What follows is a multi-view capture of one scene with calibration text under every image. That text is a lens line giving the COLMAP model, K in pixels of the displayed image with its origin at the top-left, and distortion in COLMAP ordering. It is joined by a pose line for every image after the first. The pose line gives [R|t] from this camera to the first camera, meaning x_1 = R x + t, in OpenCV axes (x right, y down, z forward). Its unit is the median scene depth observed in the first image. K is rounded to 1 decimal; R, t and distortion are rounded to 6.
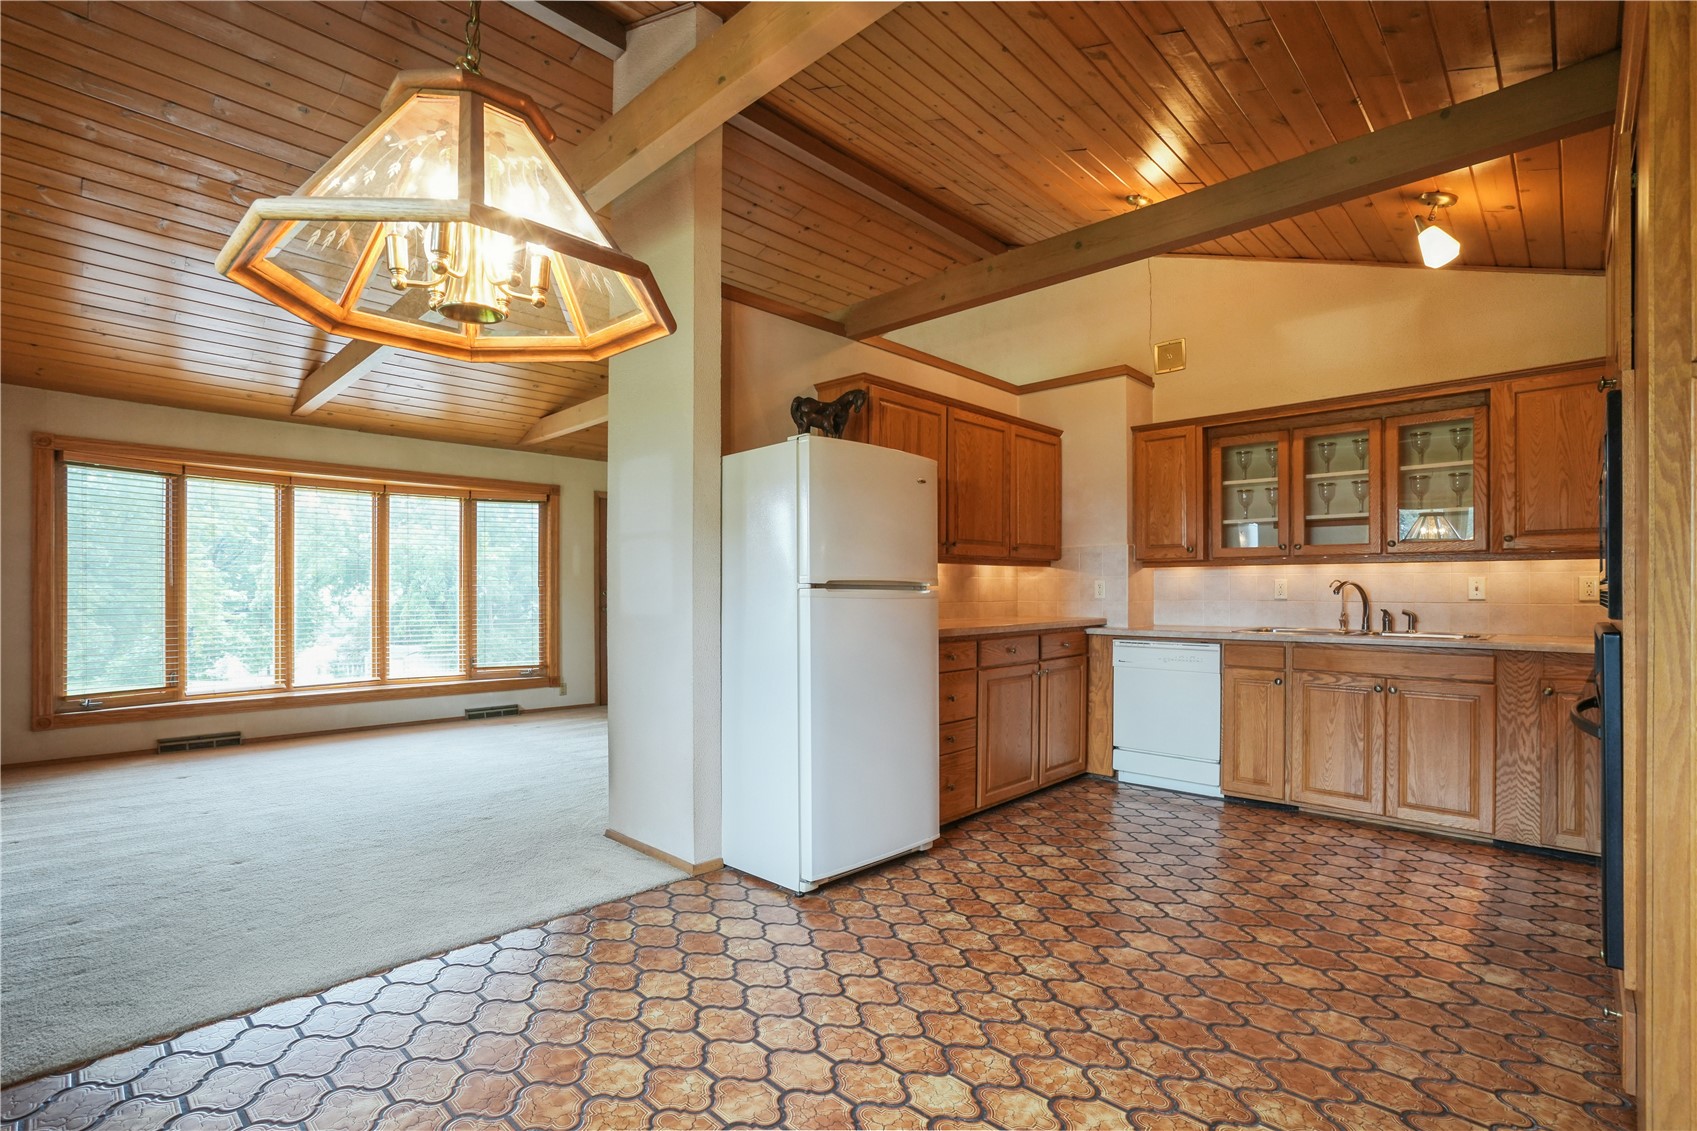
lens RADIAL K [[786.8, 0, 833.6], [0, 786.8, 591.1], [0, 0, 1]] dist [-0.045016, 0.015491]
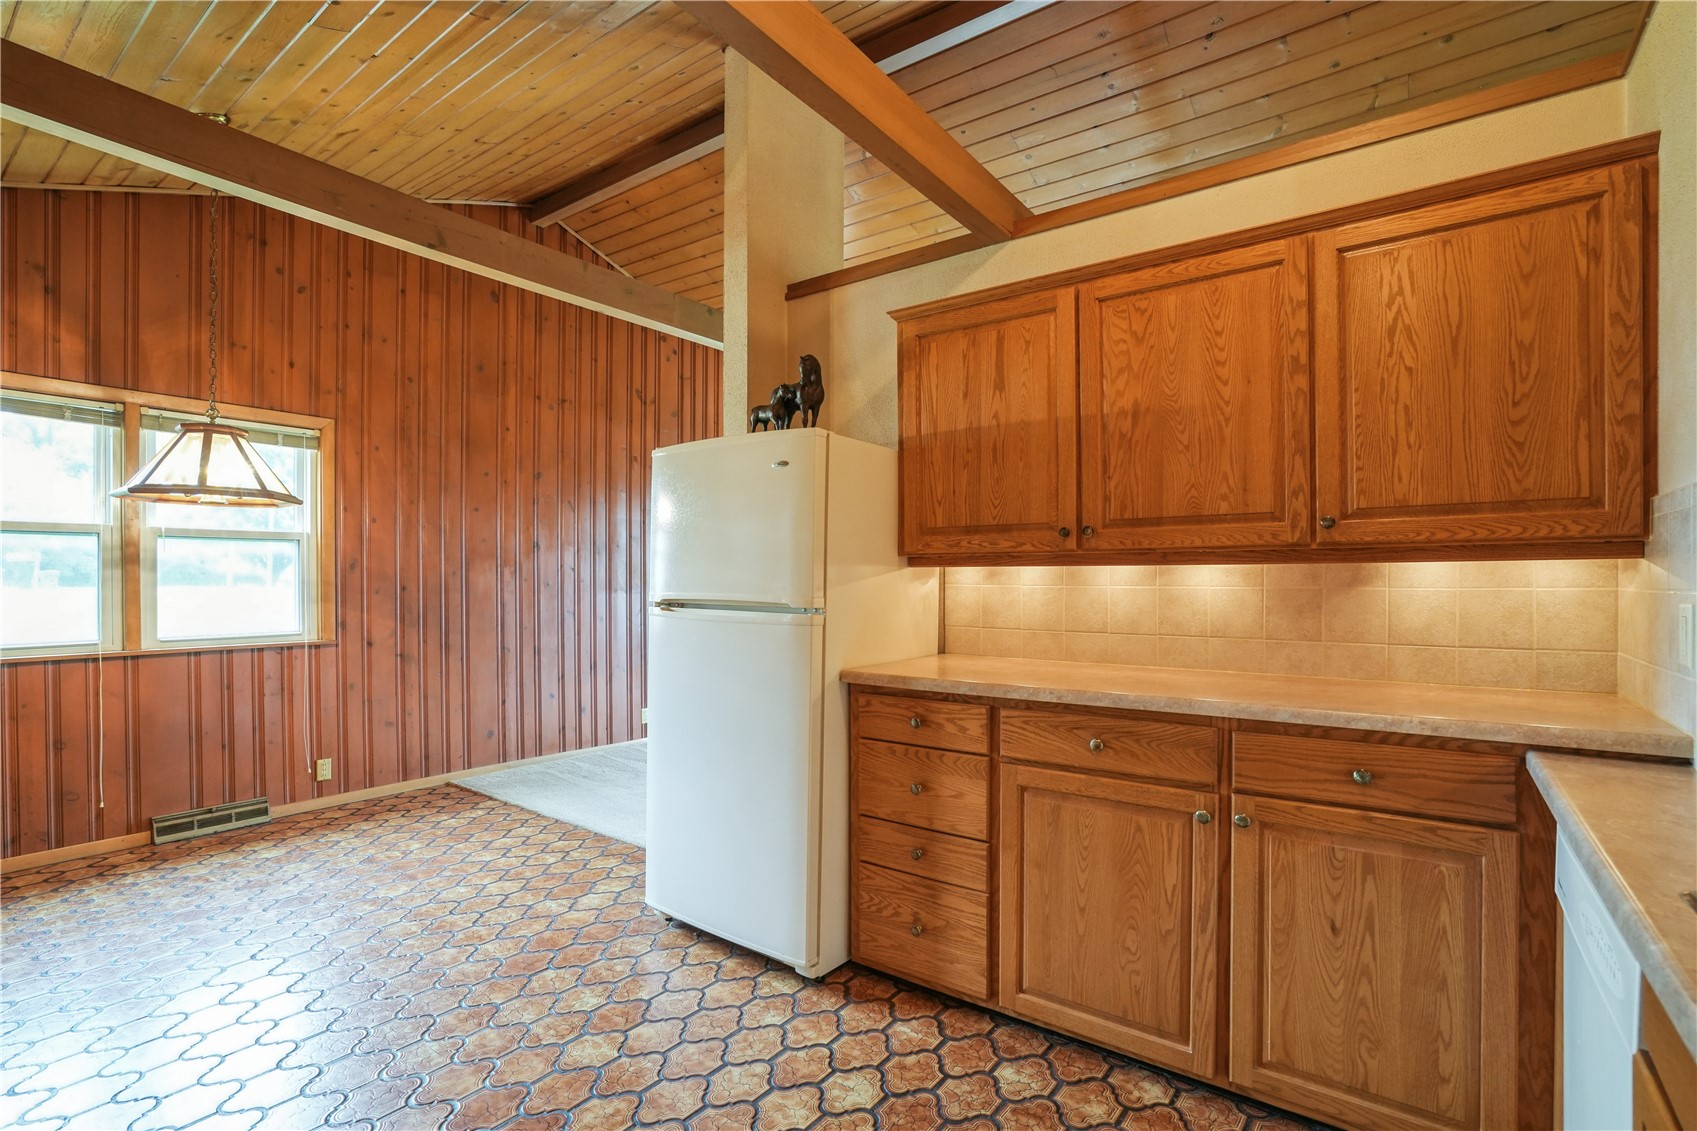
lens RADIAL K [[786.8, 0, 842.4], [0, 786.8, 579.5], [0, 0, 1]] dist [-0.045016, 0.015491]
pose [[0.141272, 0.003381, -0.989965, 0.759896], [-0.000838, 0.999994, 0.003296, -0.031457], [0.989970, 0.000364, 0.141274, 0.858787]]
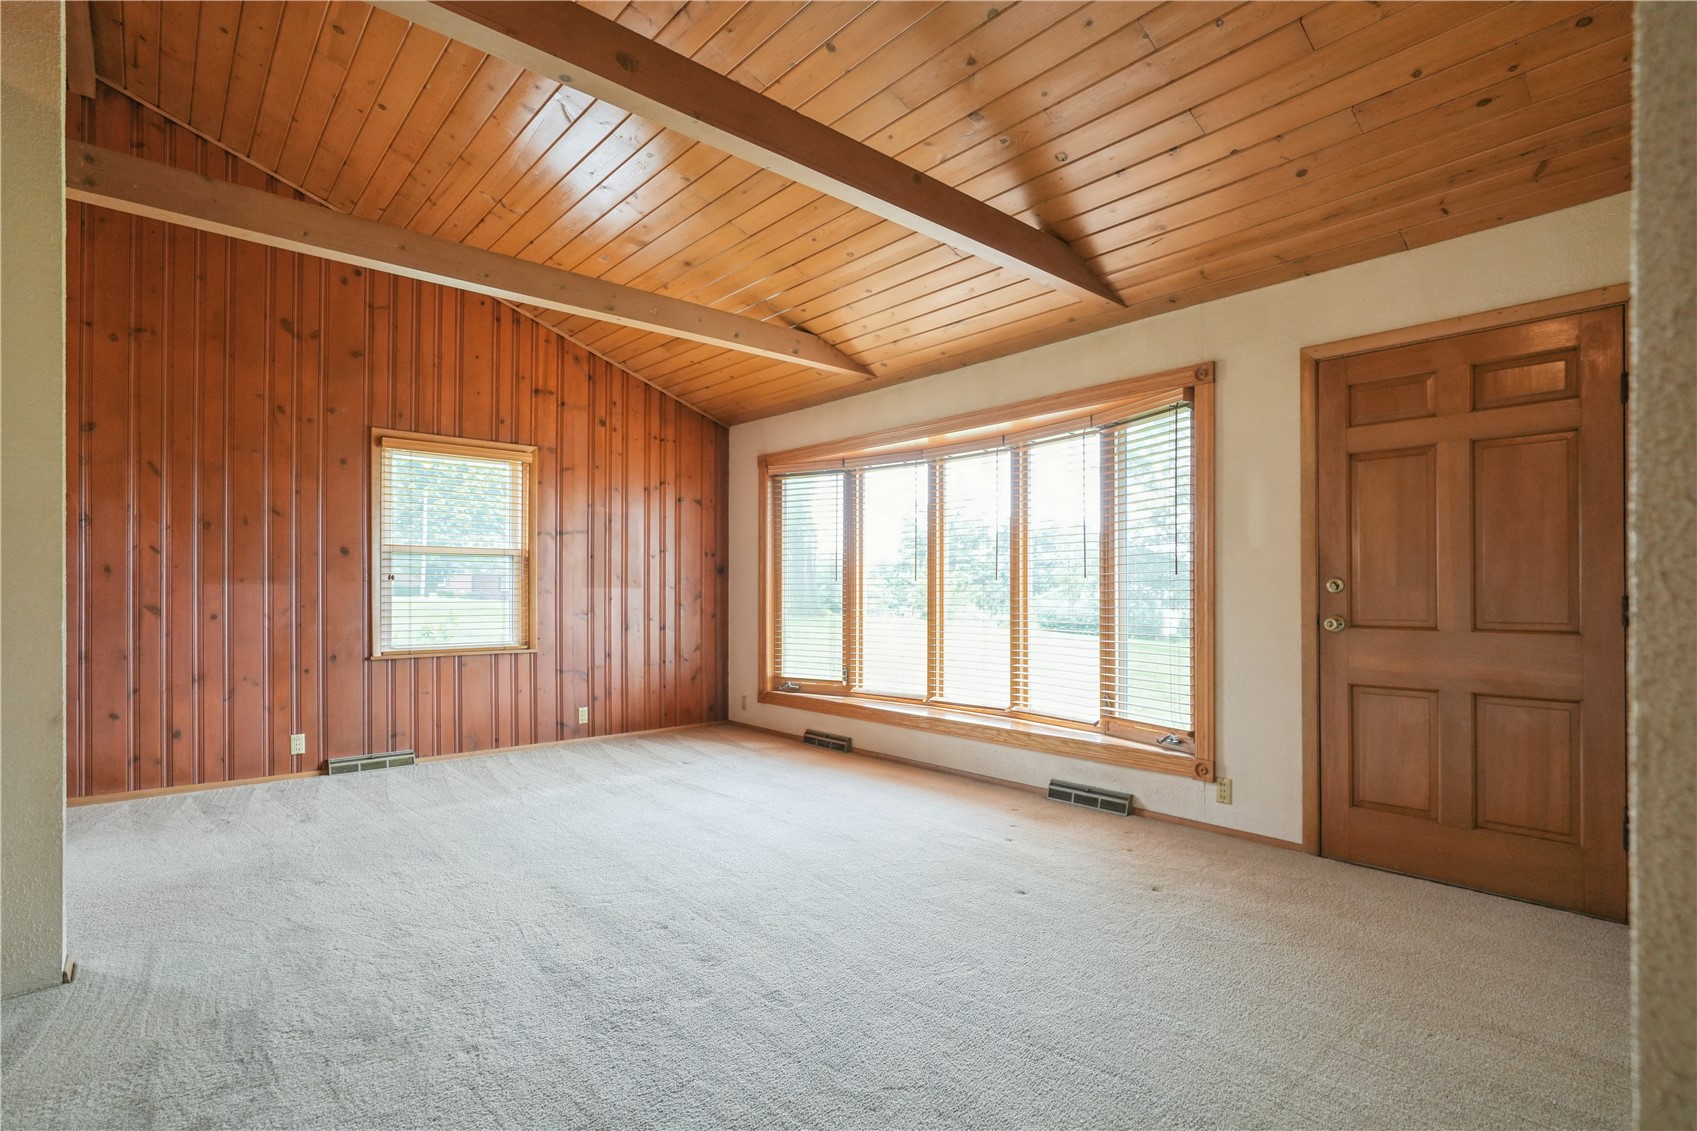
lens RADIAL K [[819.7, 0, 822.6], [0, 819.7, 588.9], [0, 0, 1]] dist [-0.031148, 0.000715]
pose [[-0.075801, -0.004731, -0.997112, 0.318621], [-0.000682, 0.999989, -0.004693, 0.012775], [0.997123, 0.000324, -0.075803, 1.593753]]
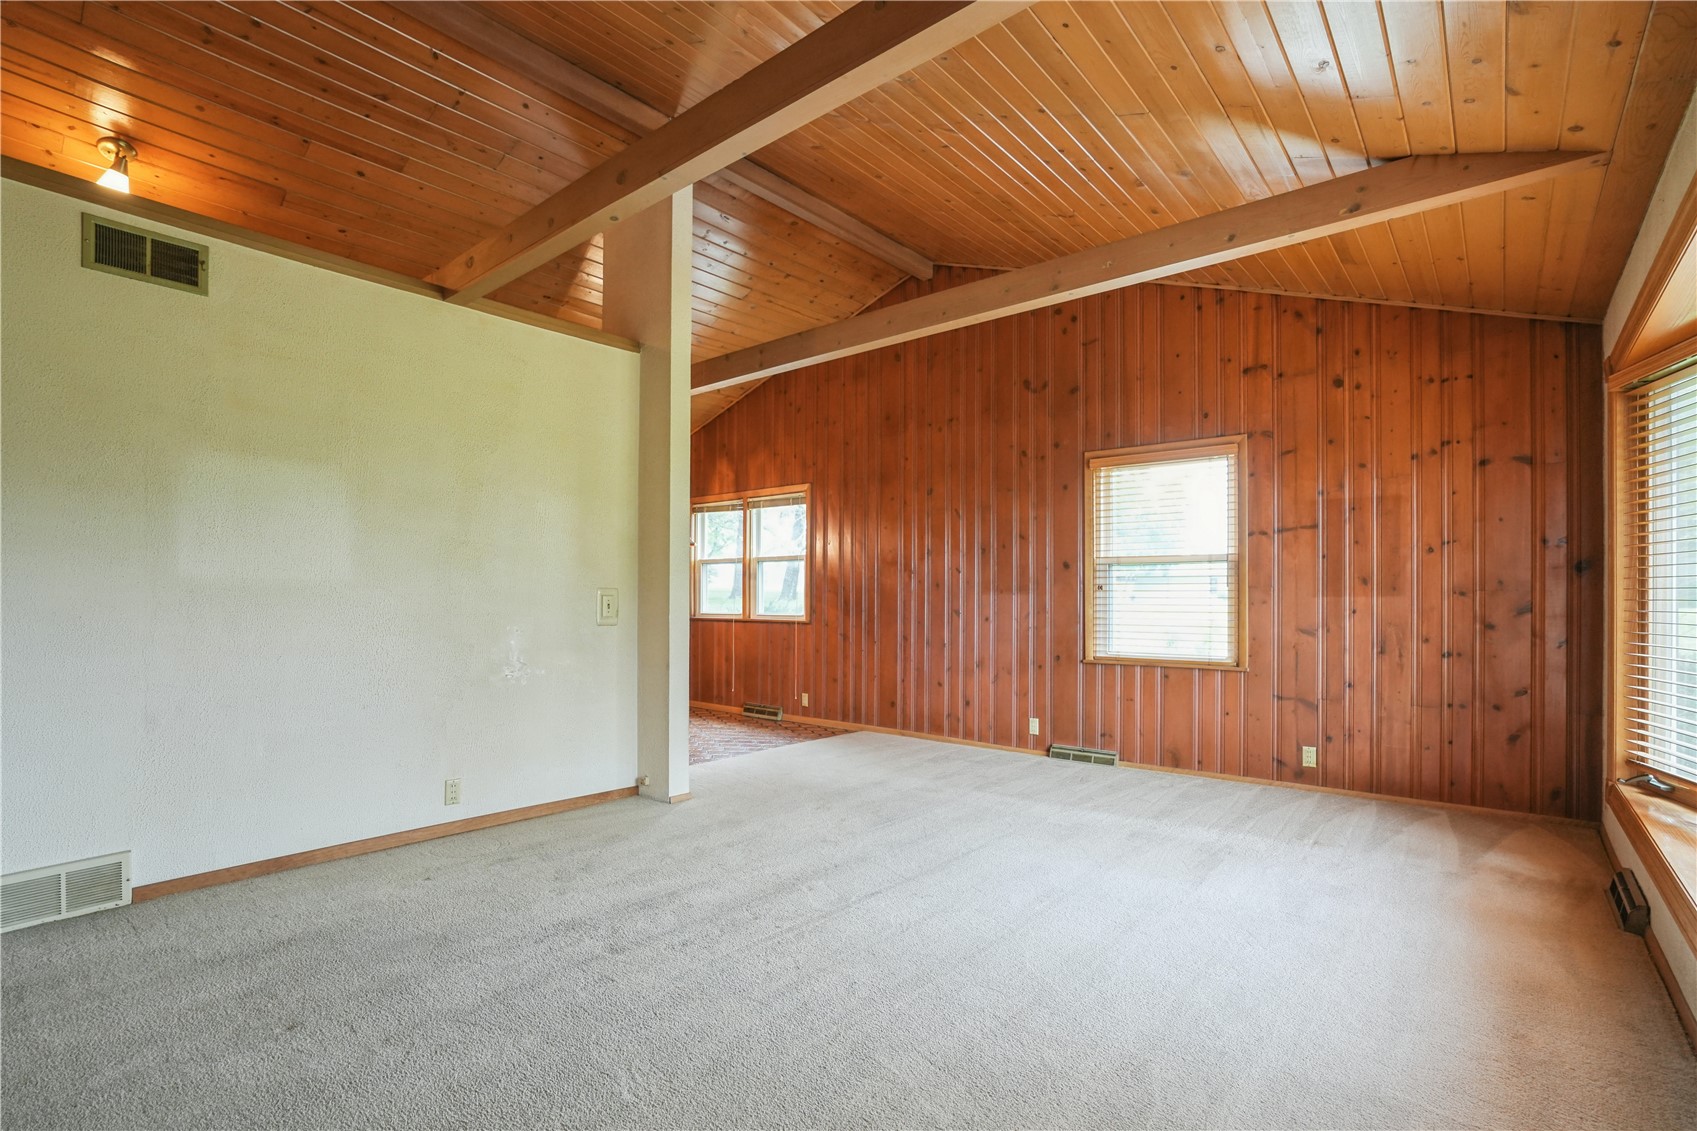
lens RADIAL K [[786.8, 0, 859.0], [0, 786.8, 581.8], [0, 0, 1]] dist [-0.045016, 0.015491]
pose [[-0.996491, -0.007360, -0.083378, -0.444859], [-0.005647, 0.999769, -0.020759, 0.009420], [0.083512, -0.020215, -0.996302, 2.153692]]
